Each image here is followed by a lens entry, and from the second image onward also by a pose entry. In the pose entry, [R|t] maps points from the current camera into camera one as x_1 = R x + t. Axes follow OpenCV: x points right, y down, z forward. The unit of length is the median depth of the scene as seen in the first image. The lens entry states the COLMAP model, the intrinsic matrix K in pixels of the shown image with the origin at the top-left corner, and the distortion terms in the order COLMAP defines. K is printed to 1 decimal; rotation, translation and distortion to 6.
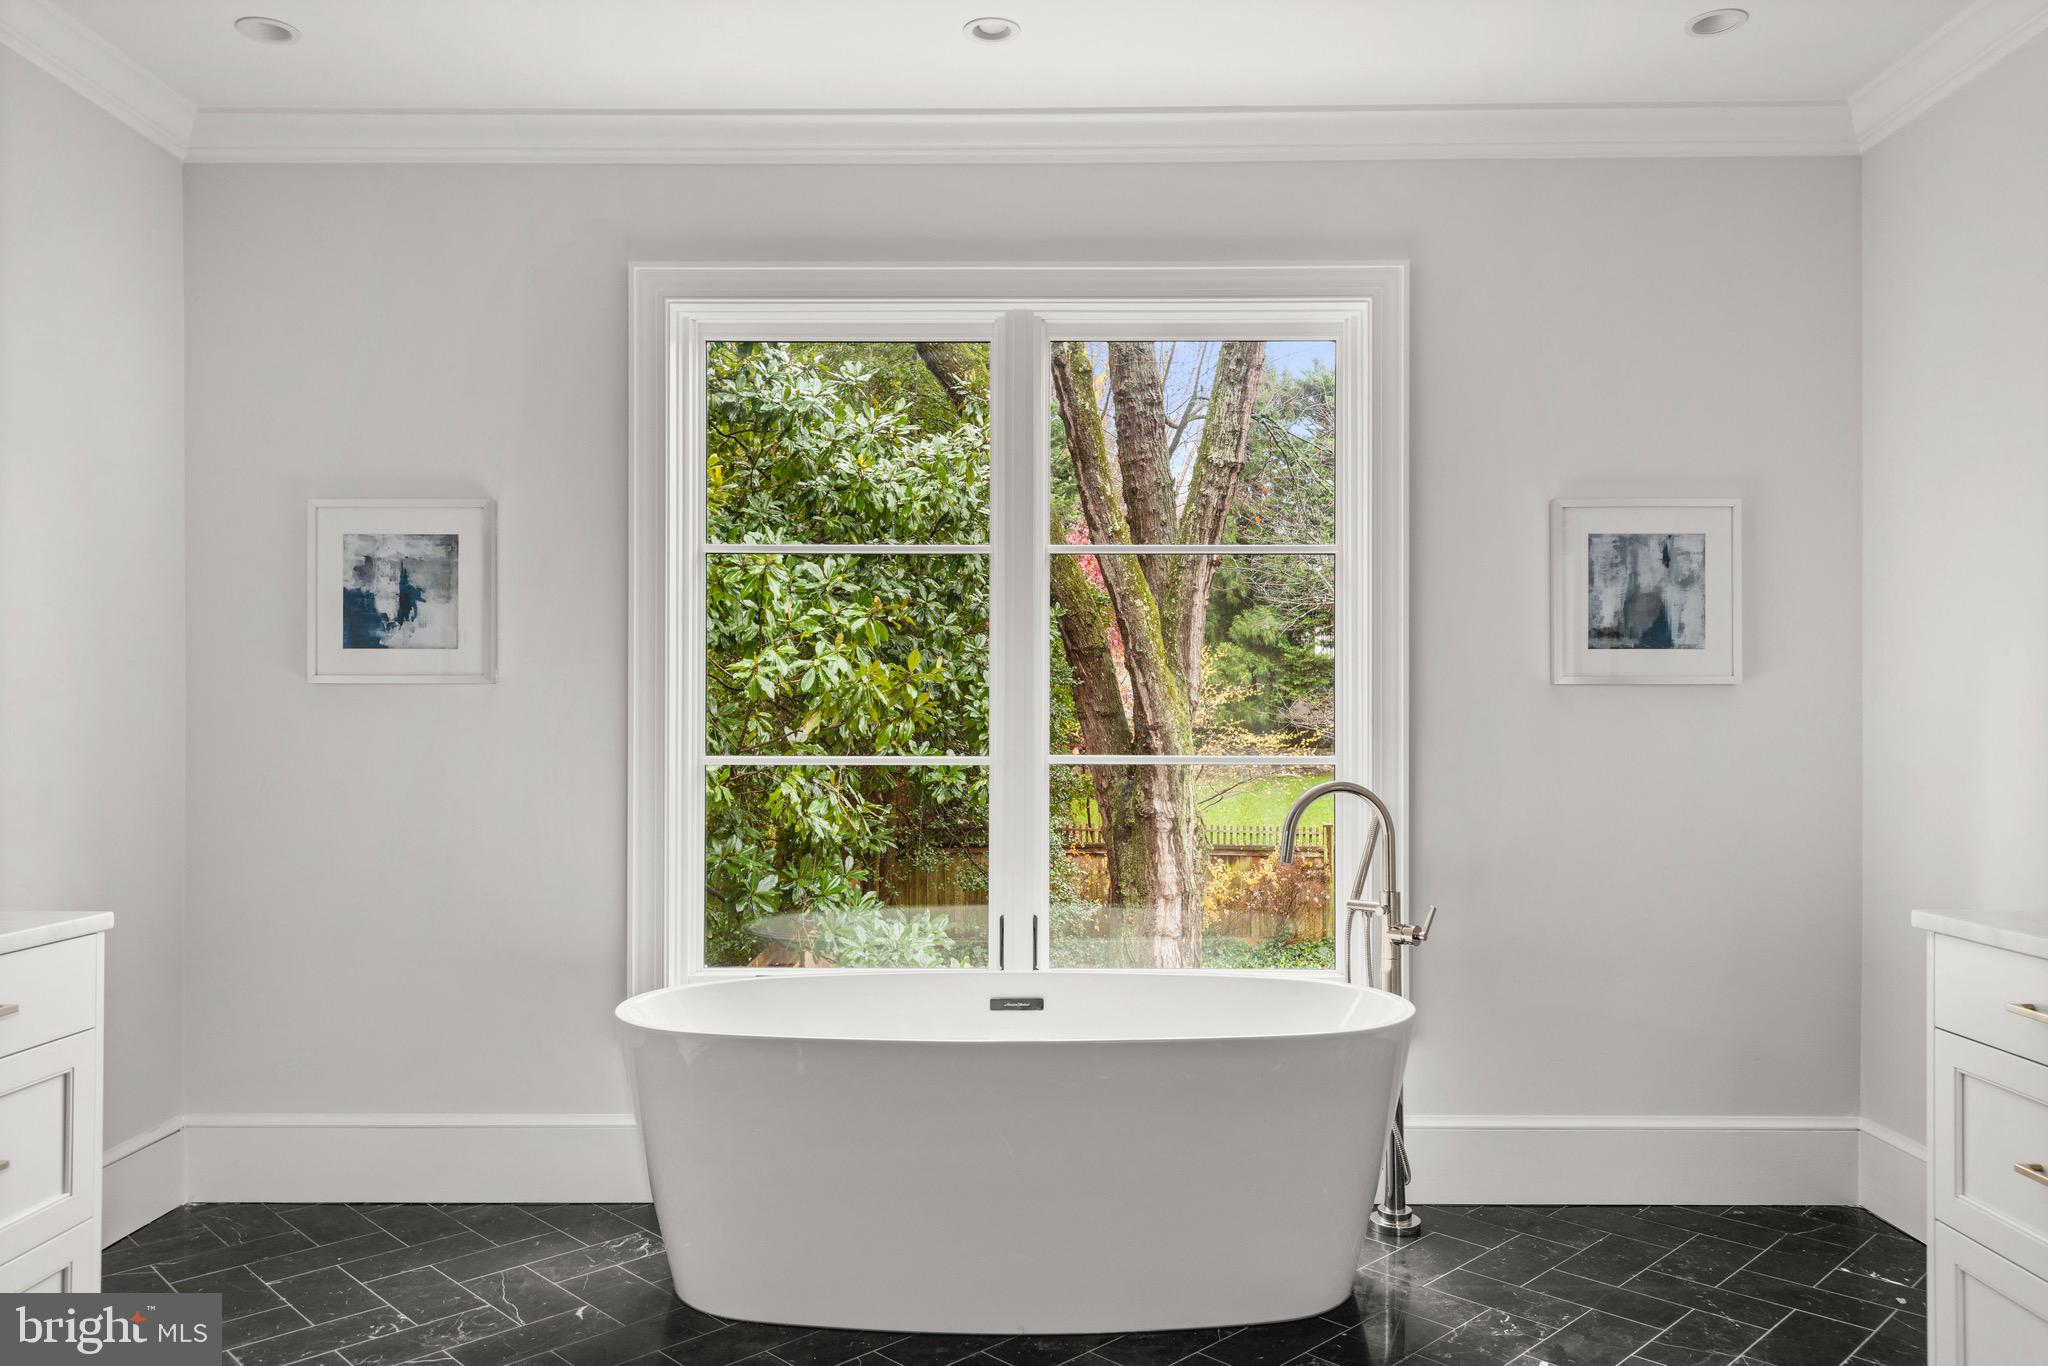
lens RADIAL K [[1444.6, 0, 1043.2], [0, 1444.6, 710.2], [0, 0, 1]] dist [0.028739, 0.001914]
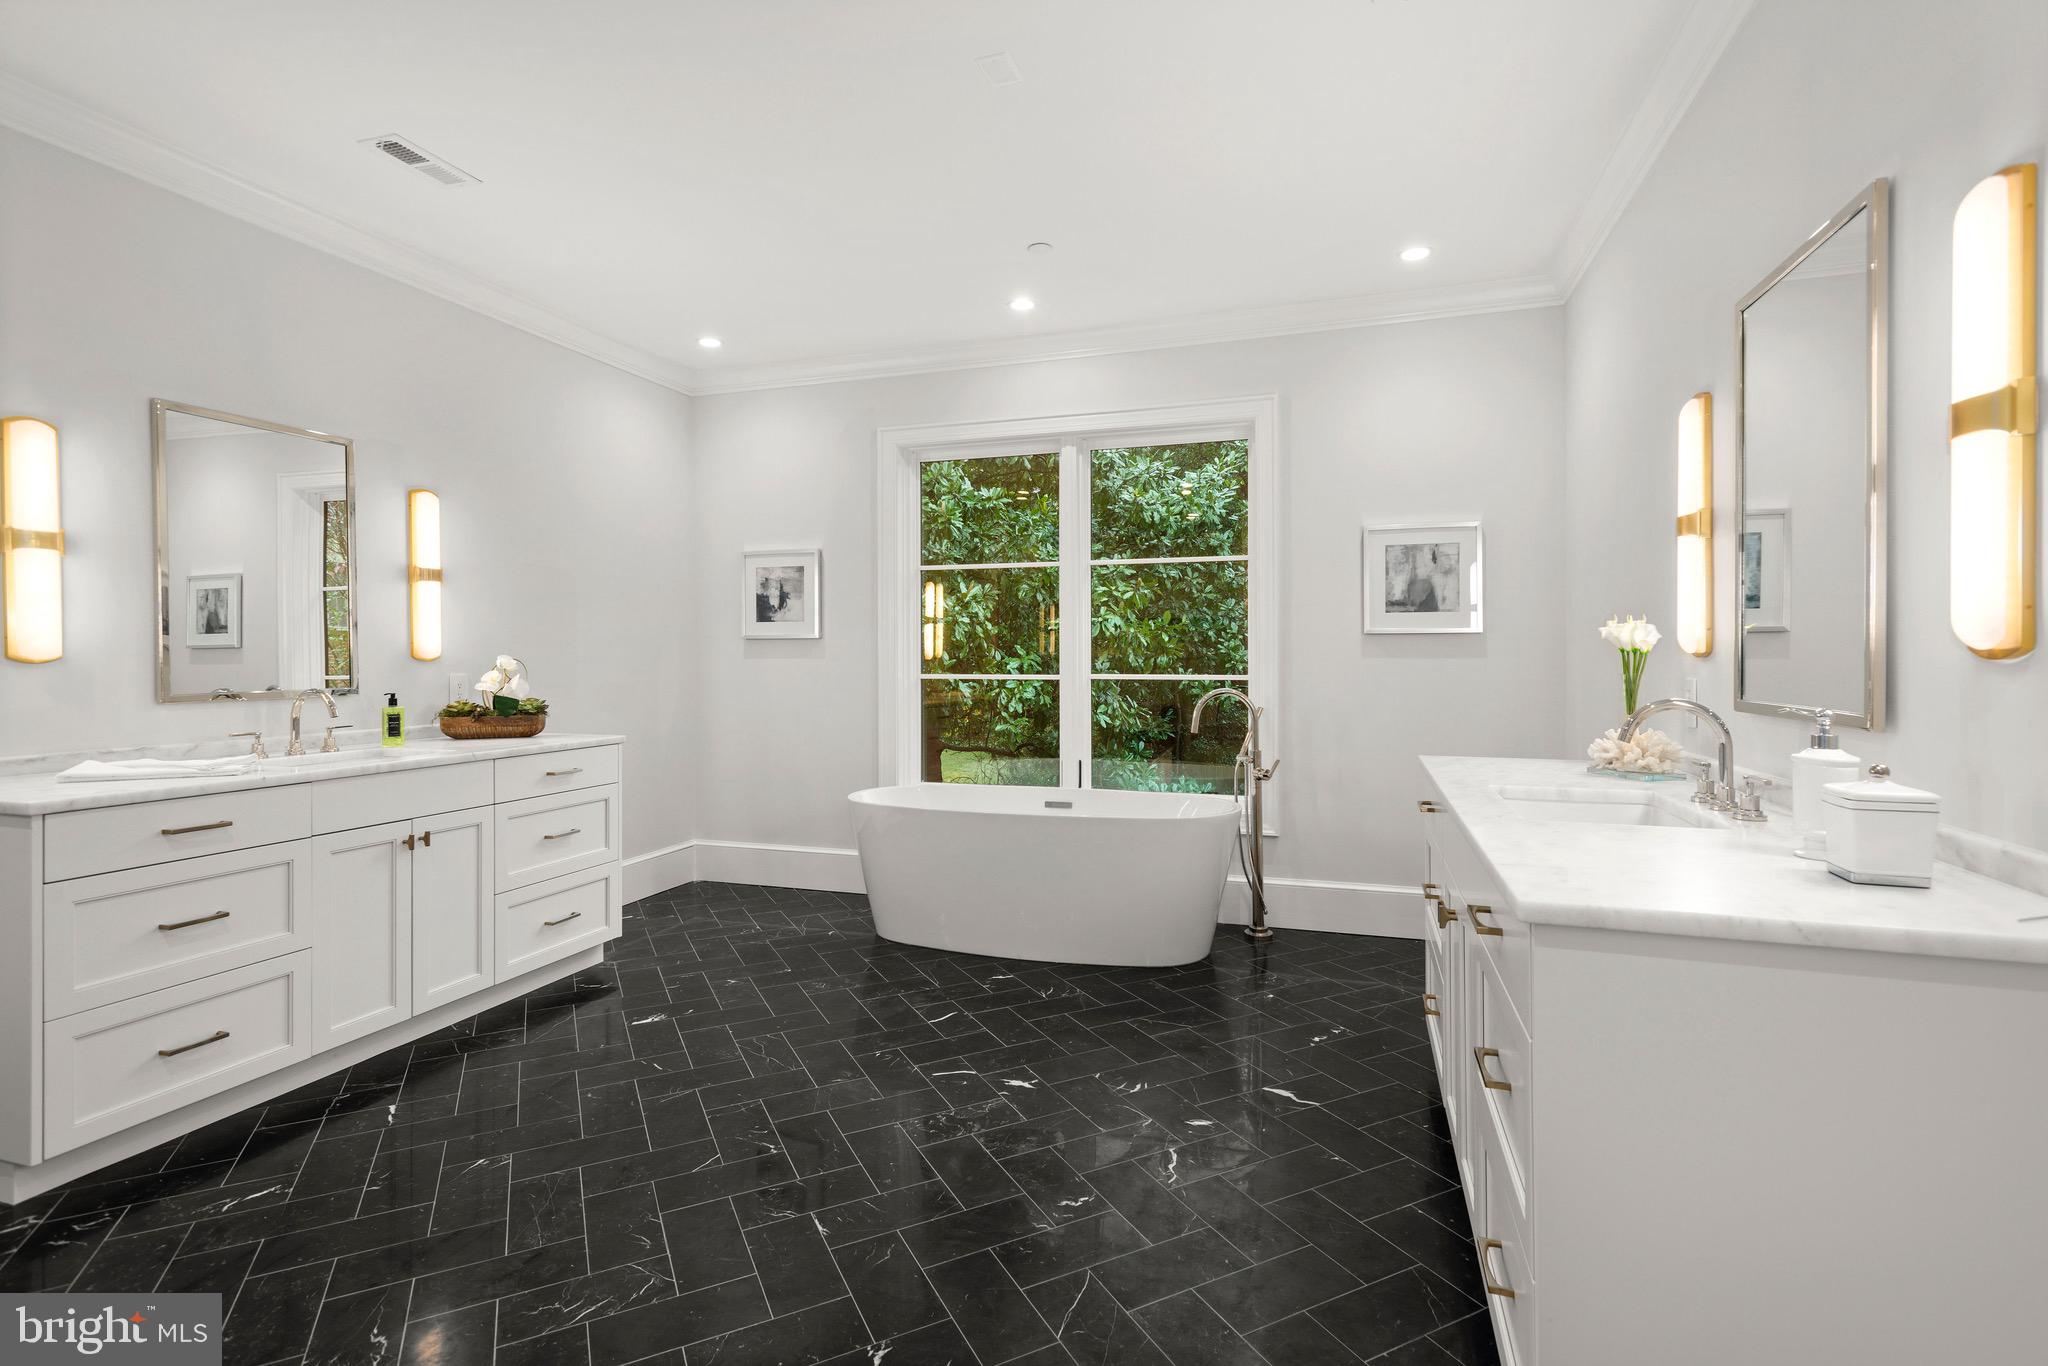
lens RADIAL K [[972.8, 0, 1030.7], [0, 972.8, 650.7], [0, 0, 1]] dist [0.021655, -0.004445]
pose [[0.953430, -0.004660, -0.301578, 0.319534], [0.005446, 0.999984, 0.001763, -0.001698], [0.301565, -0.003323, 0.953440, -0.220652]]
